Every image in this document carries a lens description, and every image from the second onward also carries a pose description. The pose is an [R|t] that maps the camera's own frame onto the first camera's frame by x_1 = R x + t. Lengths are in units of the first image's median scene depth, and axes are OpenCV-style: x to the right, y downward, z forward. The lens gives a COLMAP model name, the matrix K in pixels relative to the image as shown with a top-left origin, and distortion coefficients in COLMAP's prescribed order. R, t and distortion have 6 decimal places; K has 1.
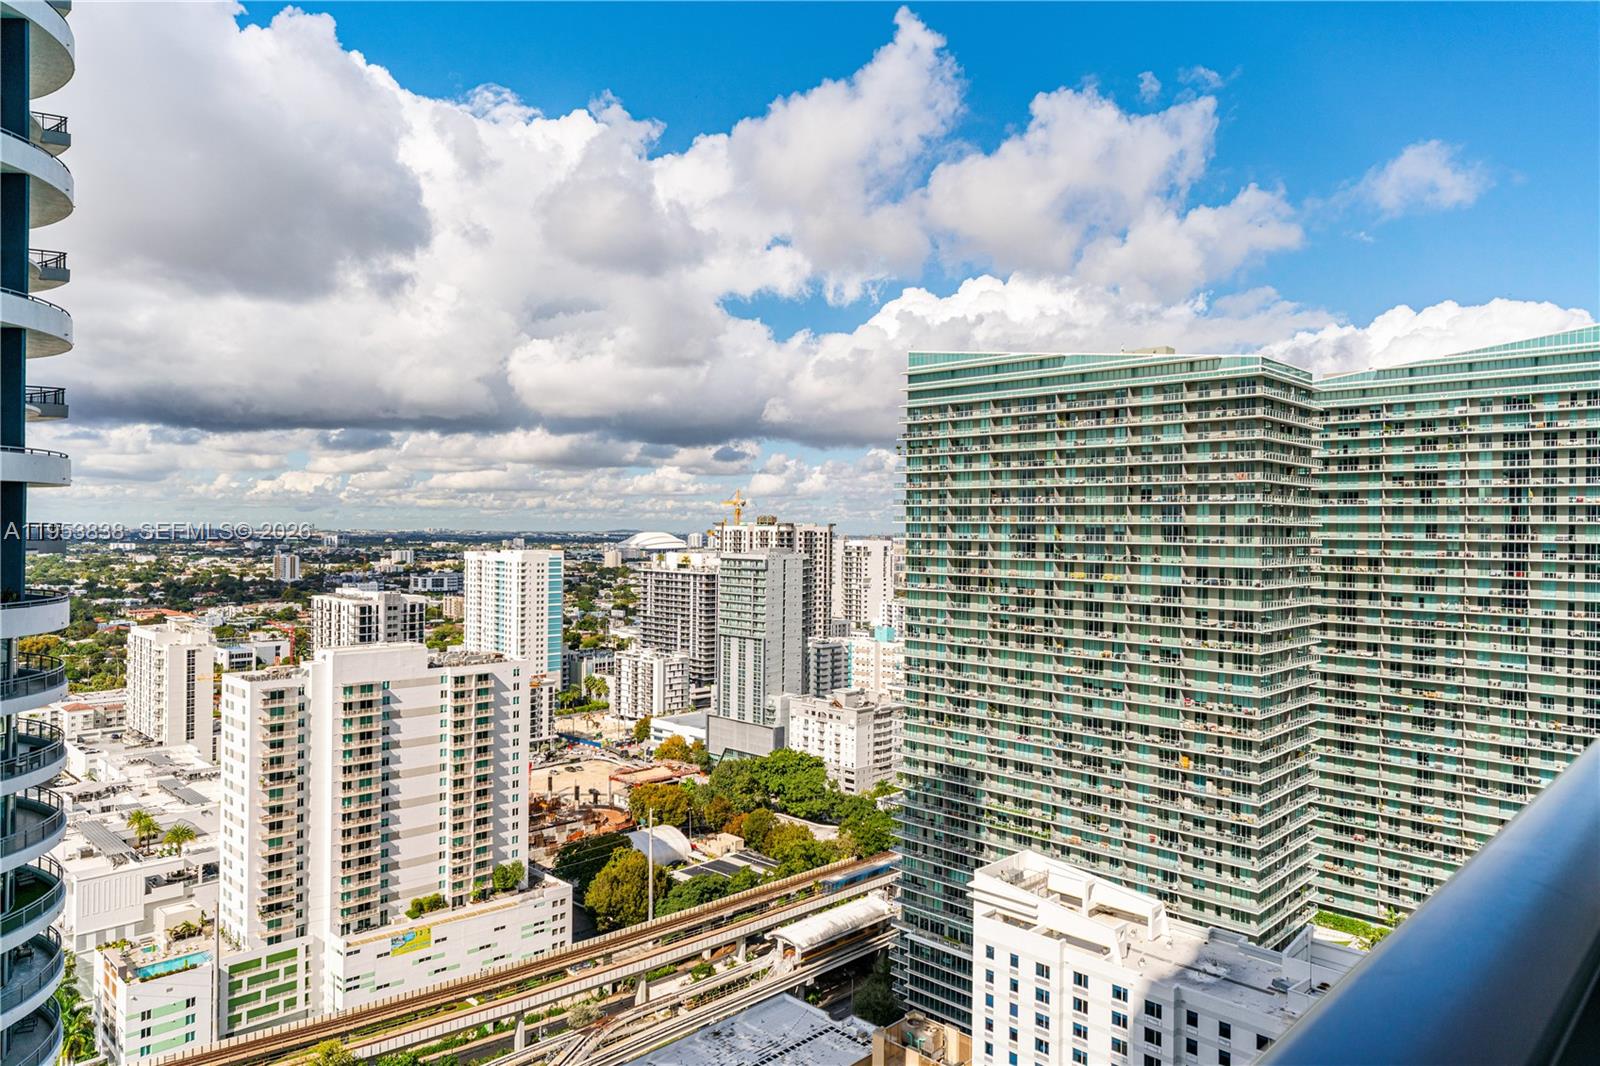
lens RADIAL K [[1078.7, 0, 739.9], [0, 1078.7, 524.5], [0, 0, 1]] dist [-0.005011, -0.009039]
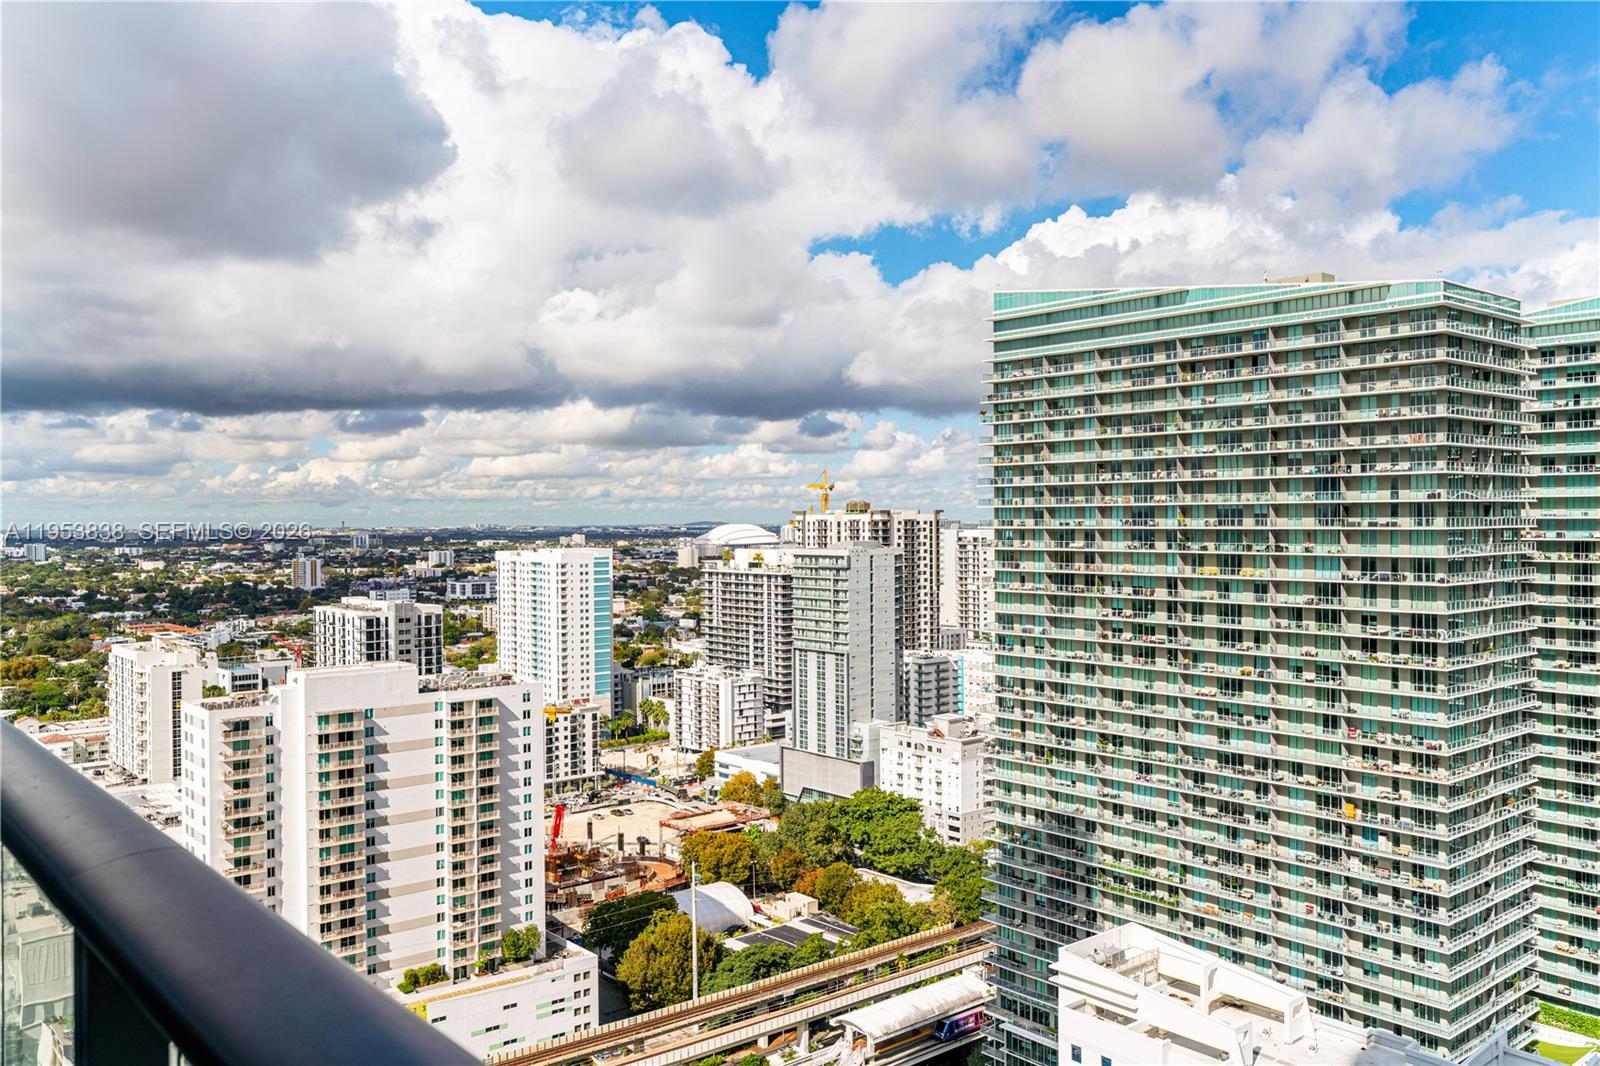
lens RADIAL K [[1287.6, 0, 825.1], [0, 1287.6, 525.2], [0, 0, 1]] dist [0.017081, -0.035529]
pose [[0.994894, -0.017367, -0.099416, 0.126656], [0.018318, 0.999795, 0.008662, 0.001063], [0.099245, -0.010439, 0.995008, 0.042254]]
